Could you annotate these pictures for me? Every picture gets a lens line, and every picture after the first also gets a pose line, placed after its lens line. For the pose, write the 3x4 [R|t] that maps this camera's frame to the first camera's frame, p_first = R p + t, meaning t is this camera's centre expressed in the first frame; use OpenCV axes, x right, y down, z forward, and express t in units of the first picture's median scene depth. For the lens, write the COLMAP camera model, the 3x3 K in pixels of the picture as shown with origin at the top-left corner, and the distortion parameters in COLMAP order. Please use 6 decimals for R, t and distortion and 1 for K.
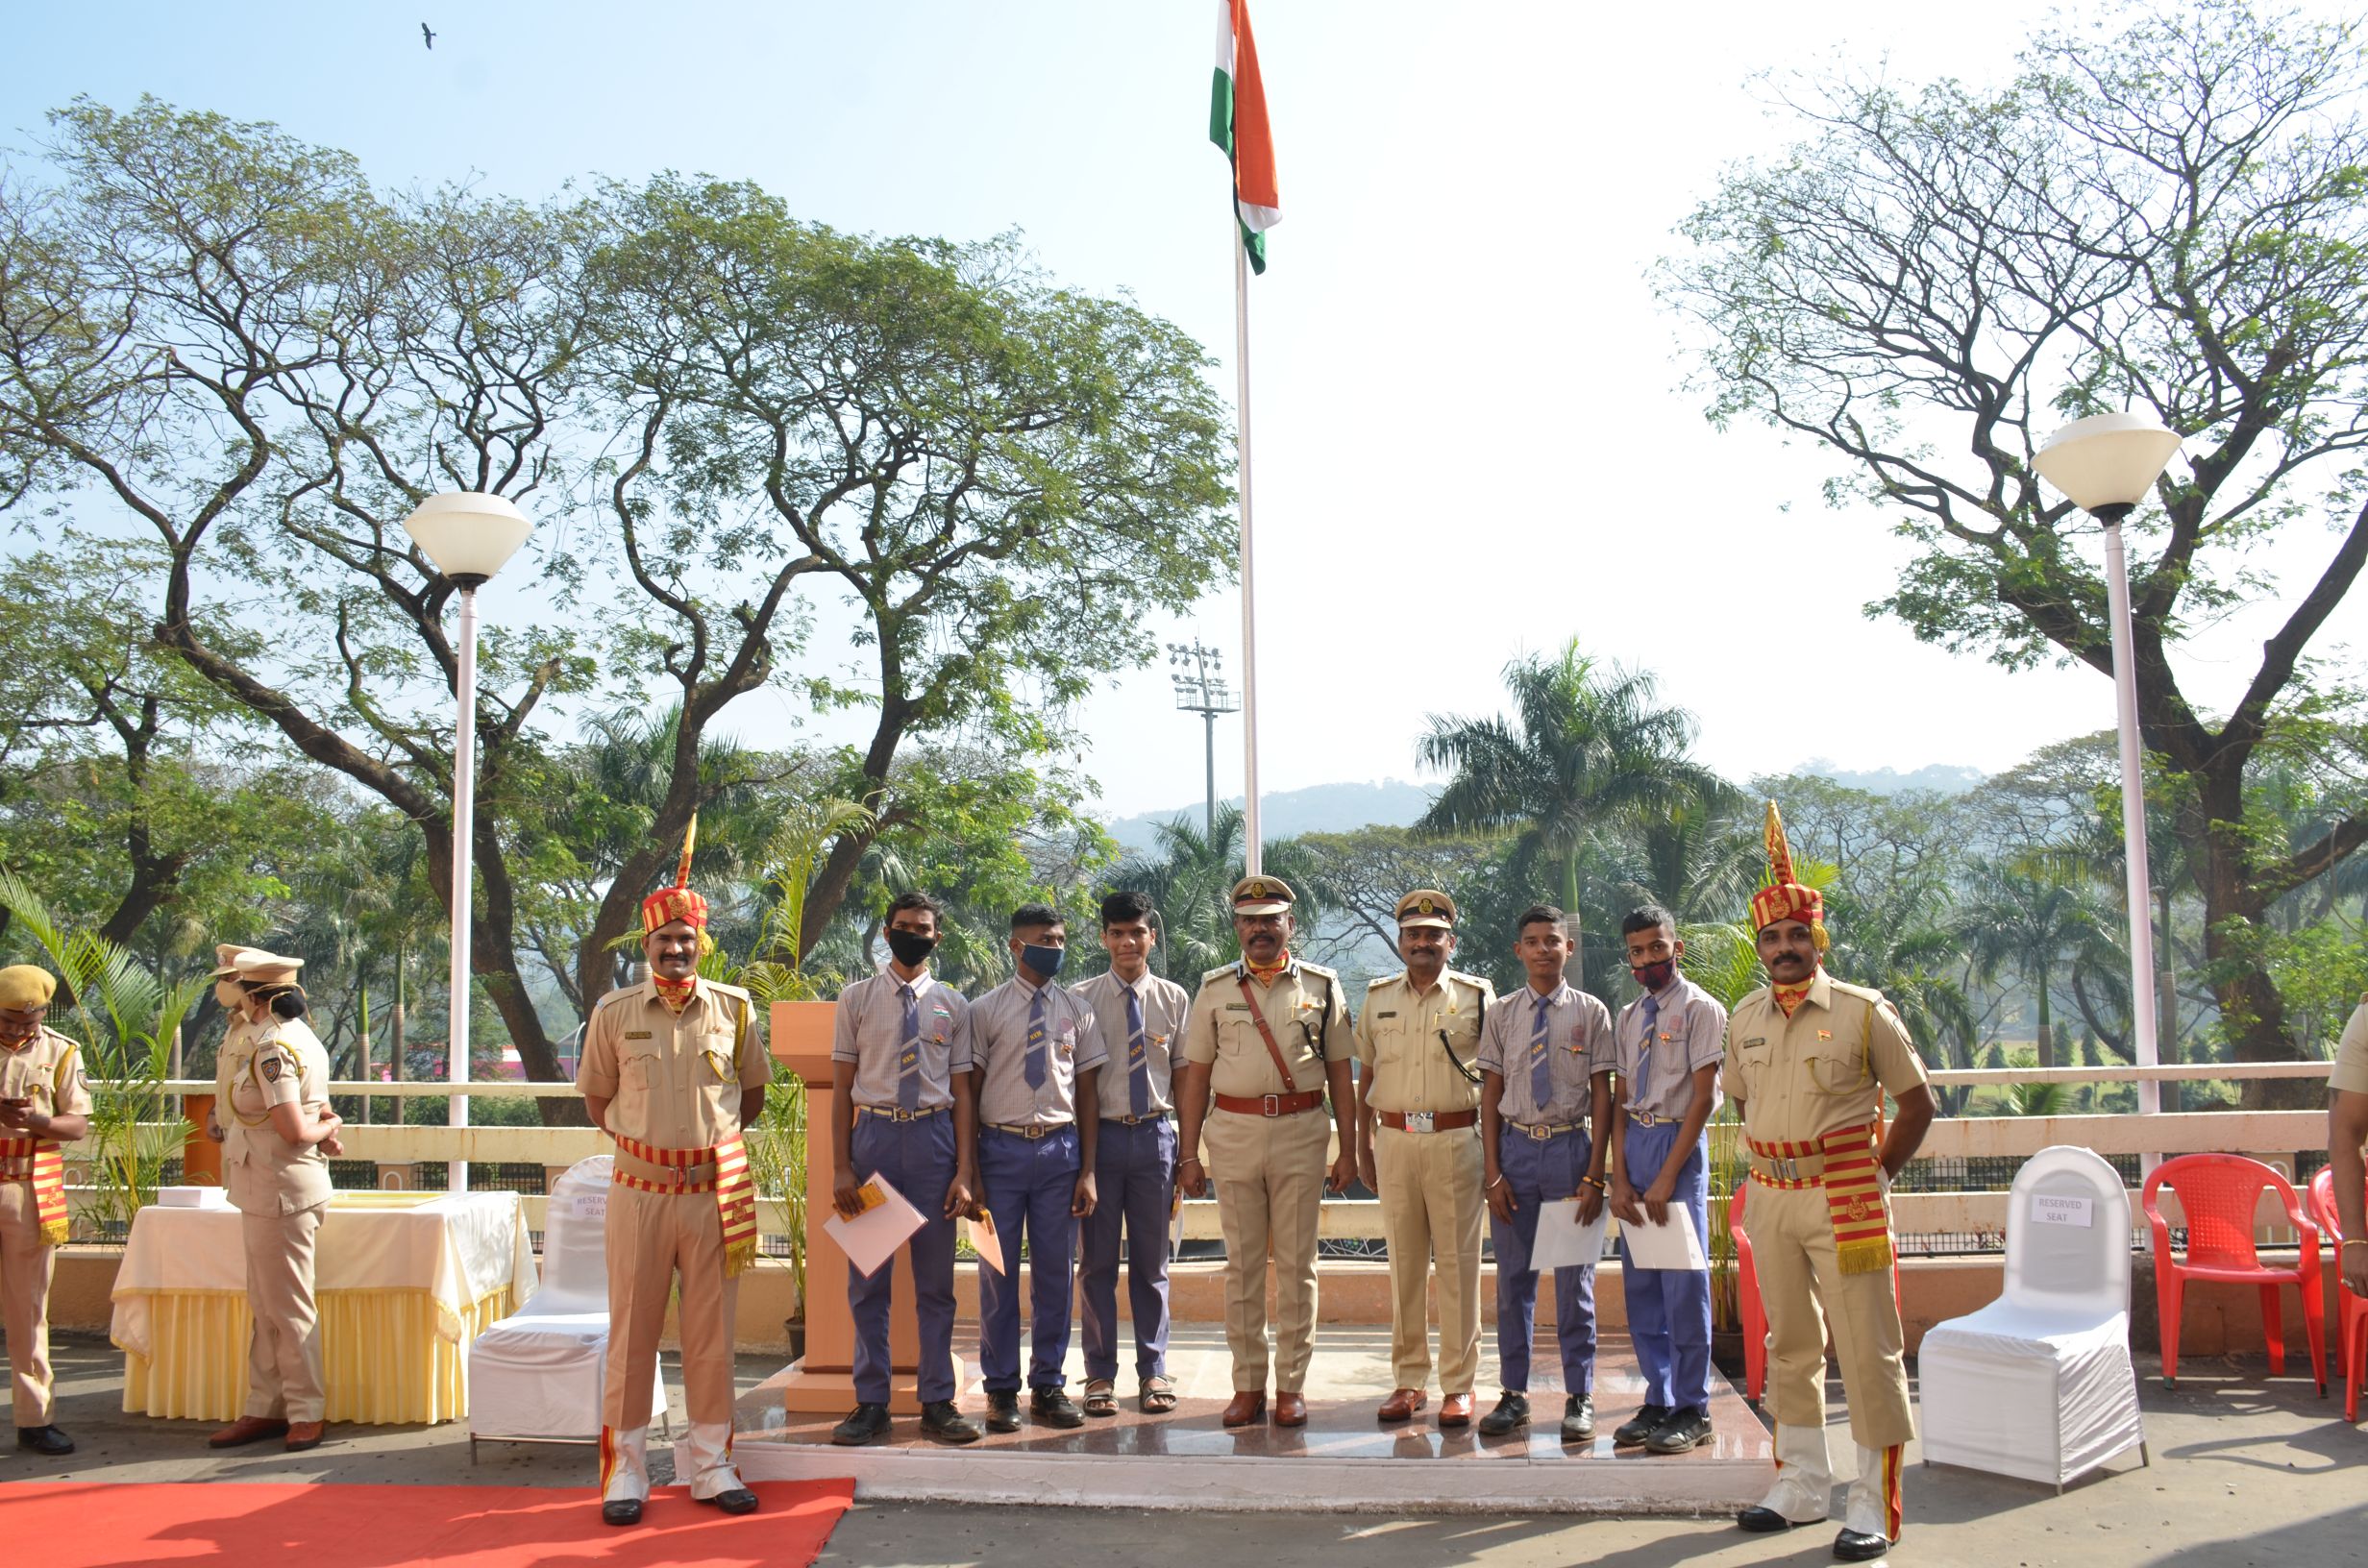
lens RADIAL K [[1884.5, 0, 1197.5], [0, 1884.5, 803.2], [0, 0, 1]] dist [-0.140696, 0.109998]
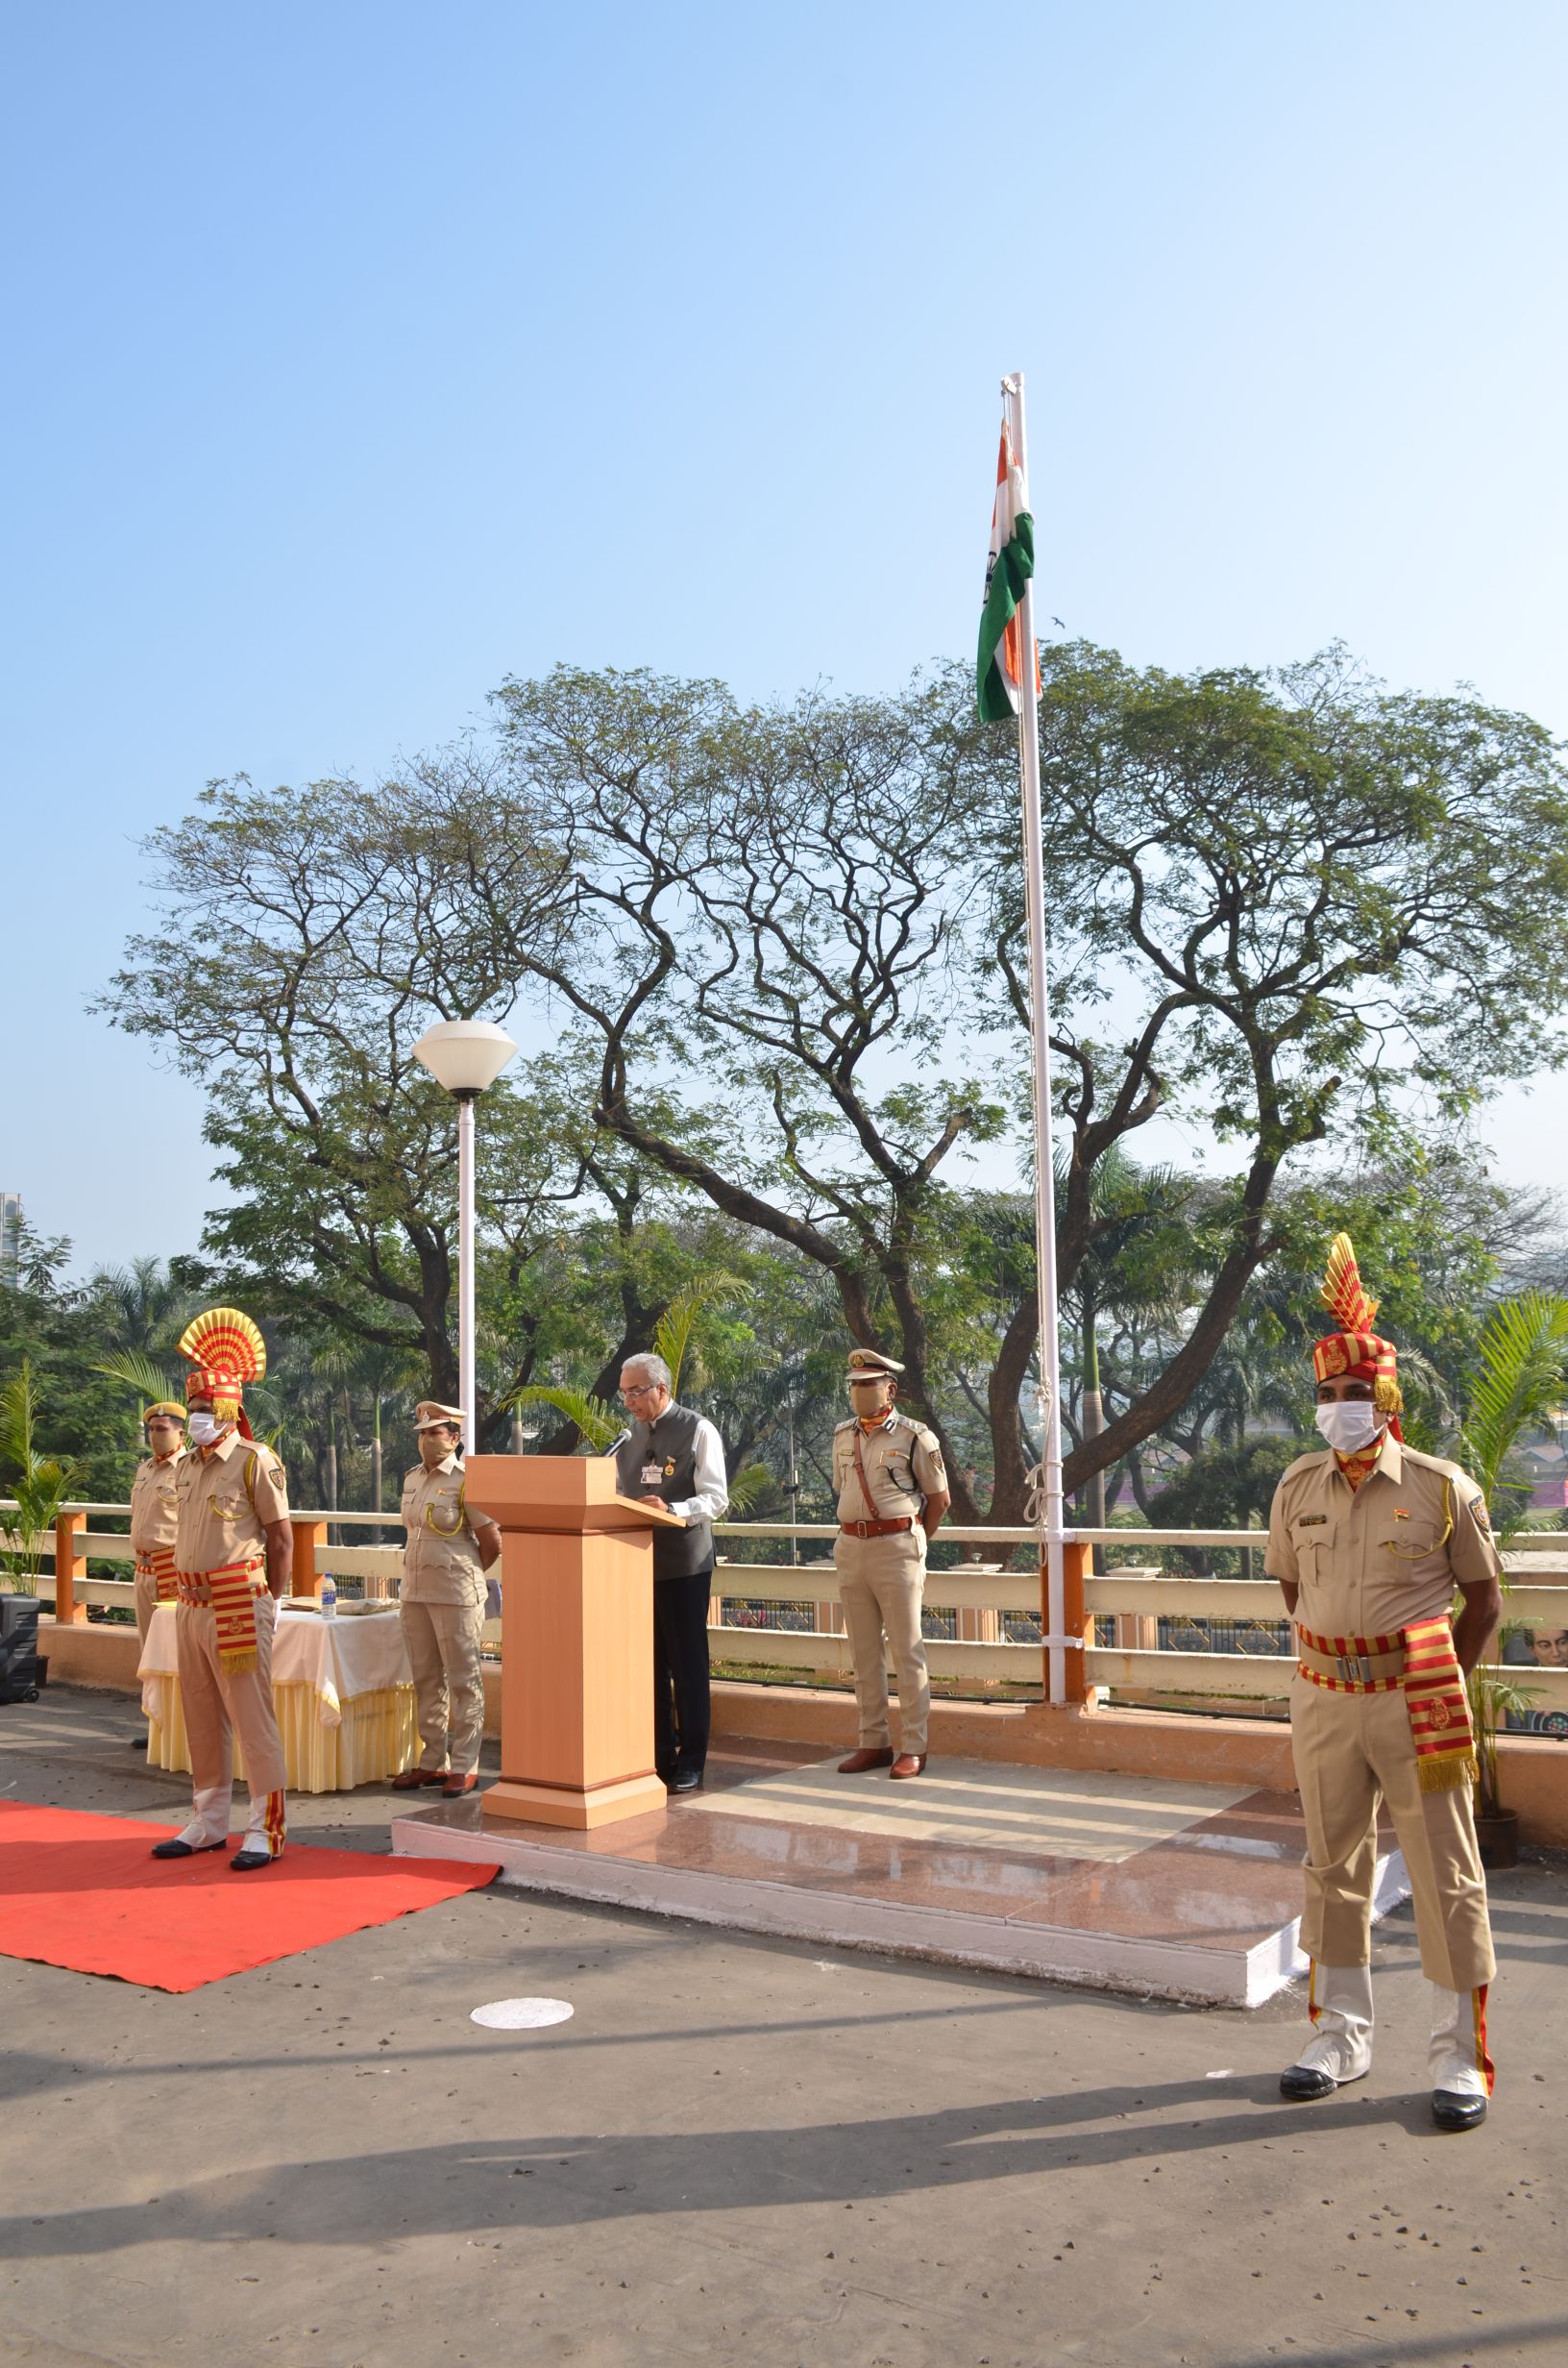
lens RADIAL K [[1884.5, 0, 813.2], [0, 1884.5, 1170.1], [0, 0, 1]] dist [-0.140696, 0.109998]
pose [[0.878659, -0.064776, -0.473035, 0.098080], [0.050919, 0.997817, -0.042056, -0.002337], [0.474727, 0.012867, 0.880039, 0.010447]]
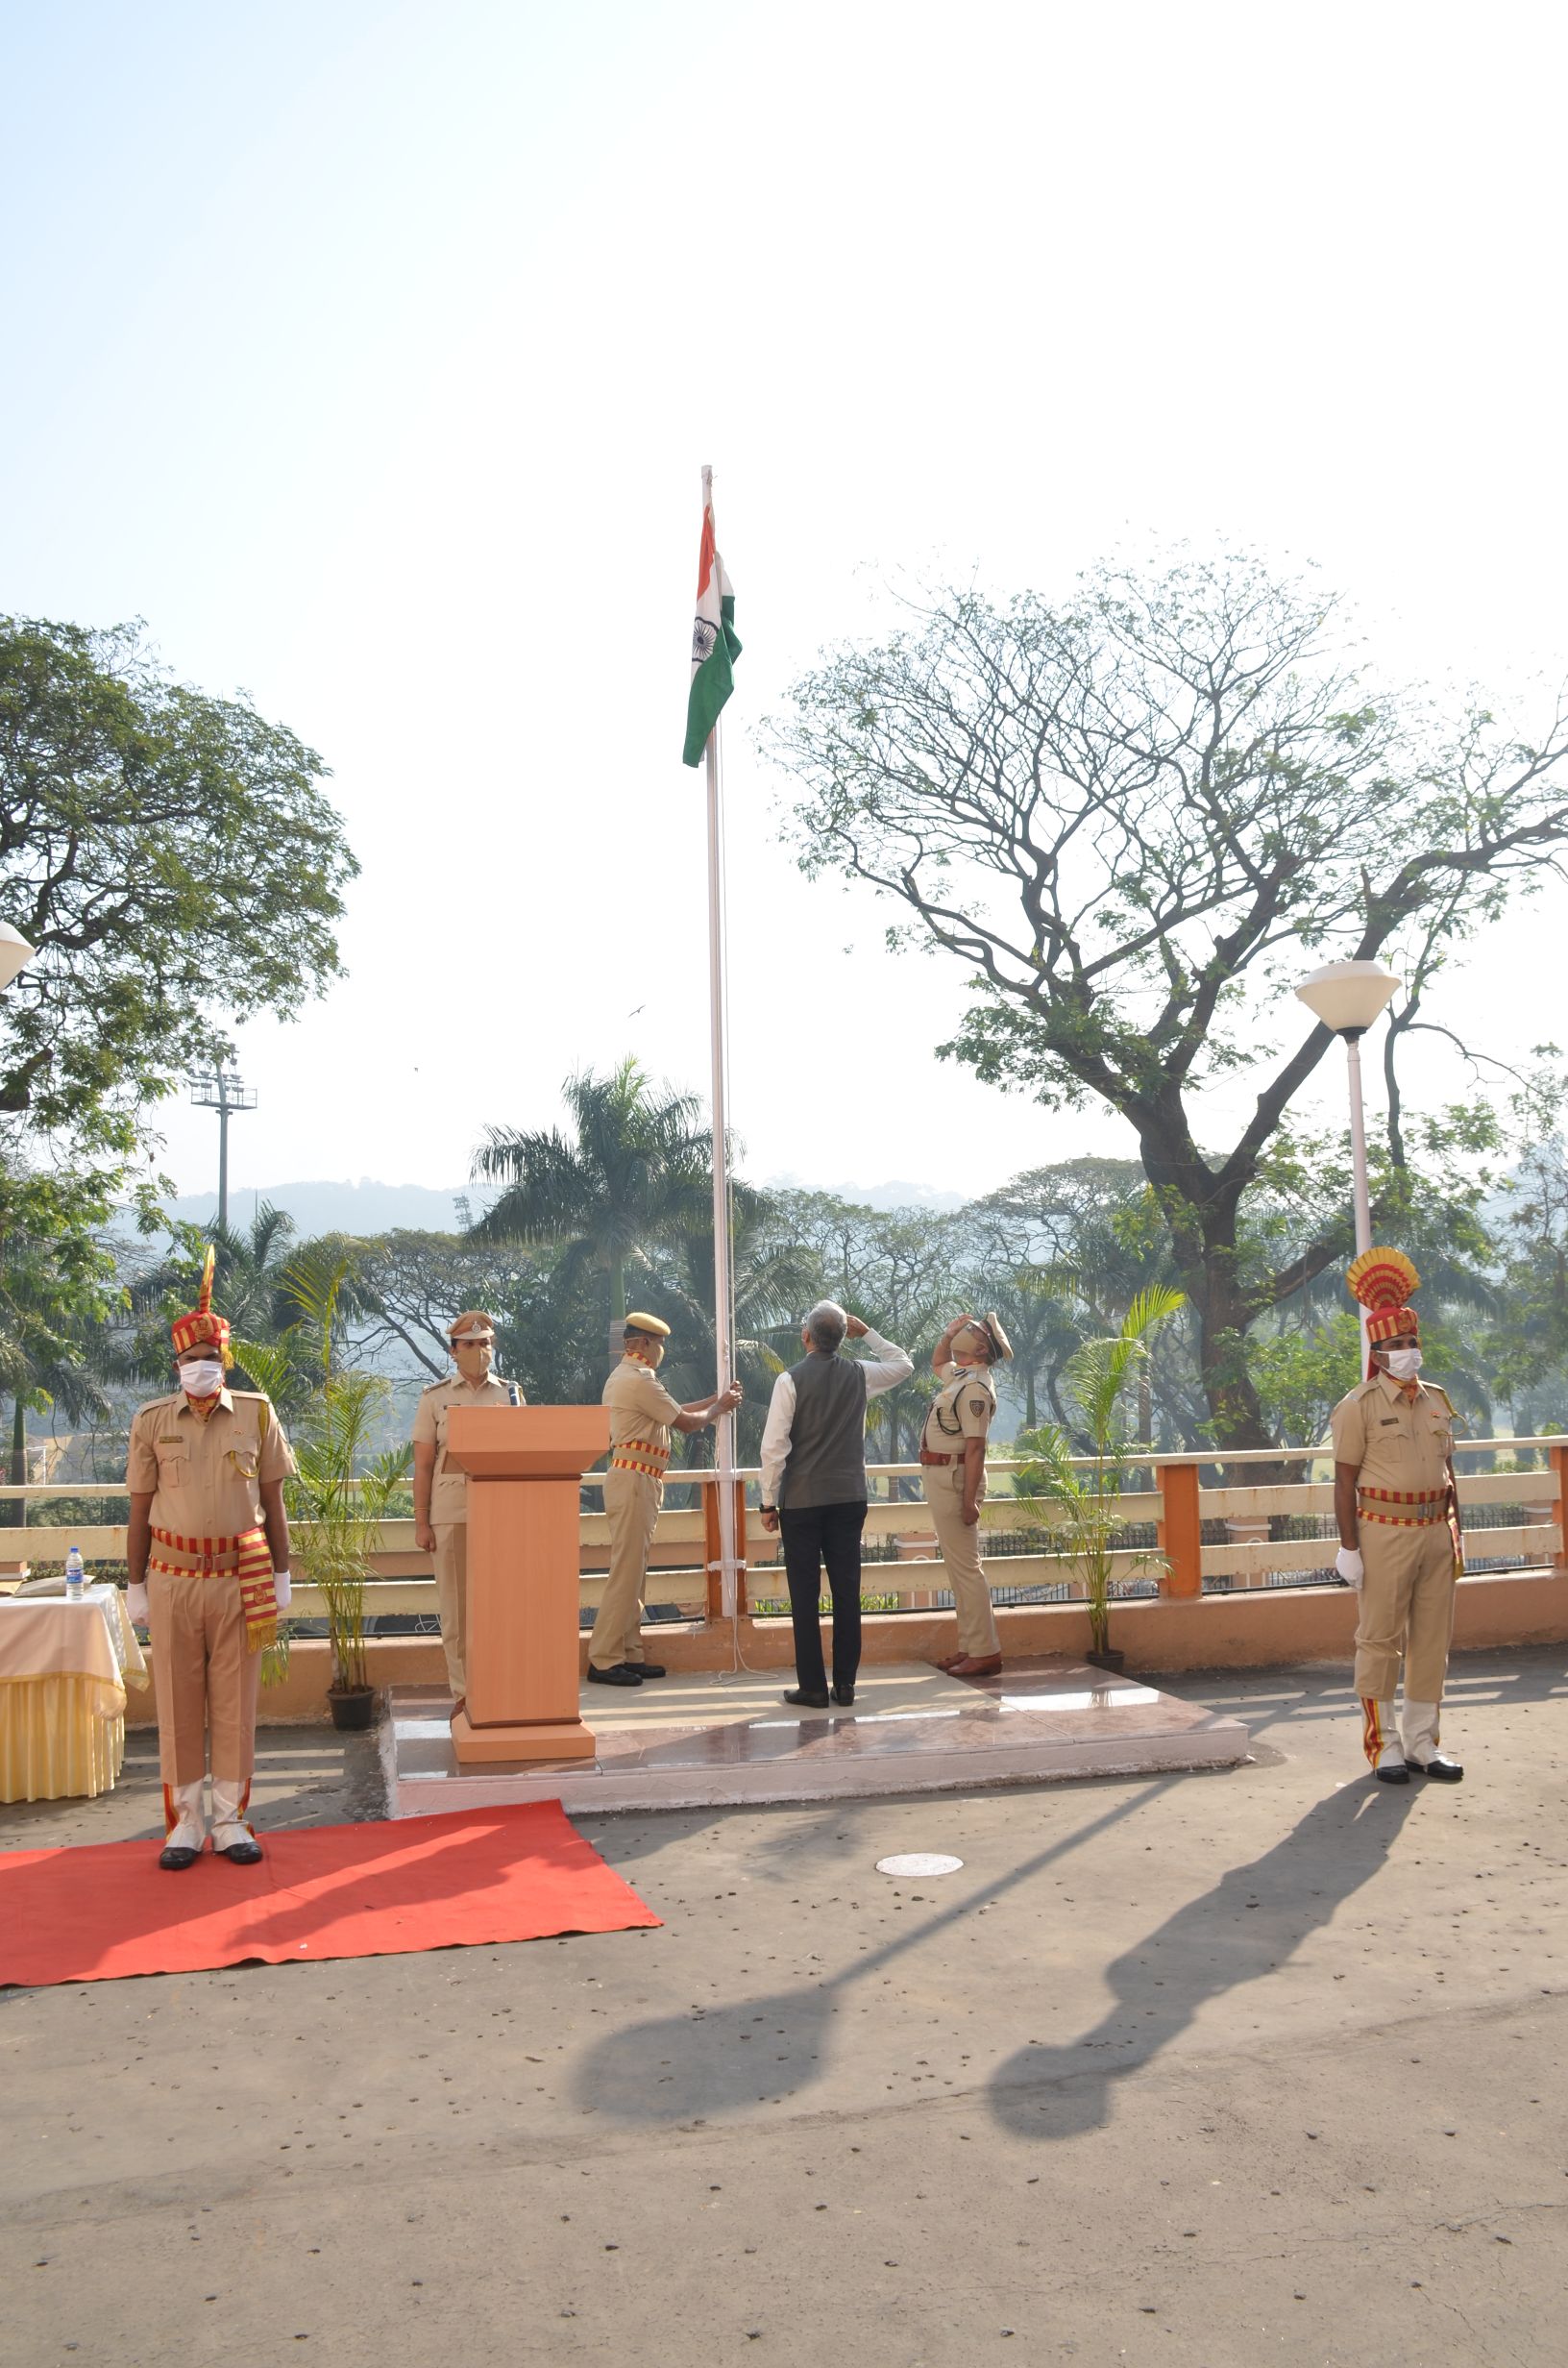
lens RADIAL K [[1884.5, 0, 830.8], [0, 1884.5, 1178.5], [0, 0, 1]] dist [-0.140696, 0.109998]
pose [[0.937254, 0.031399, 0.347230, -0.078289], [-0.026285, 0.999466, -0.019429, -0.003590], [-0.347655, 0.009083, 0.937579, -0.034980]]
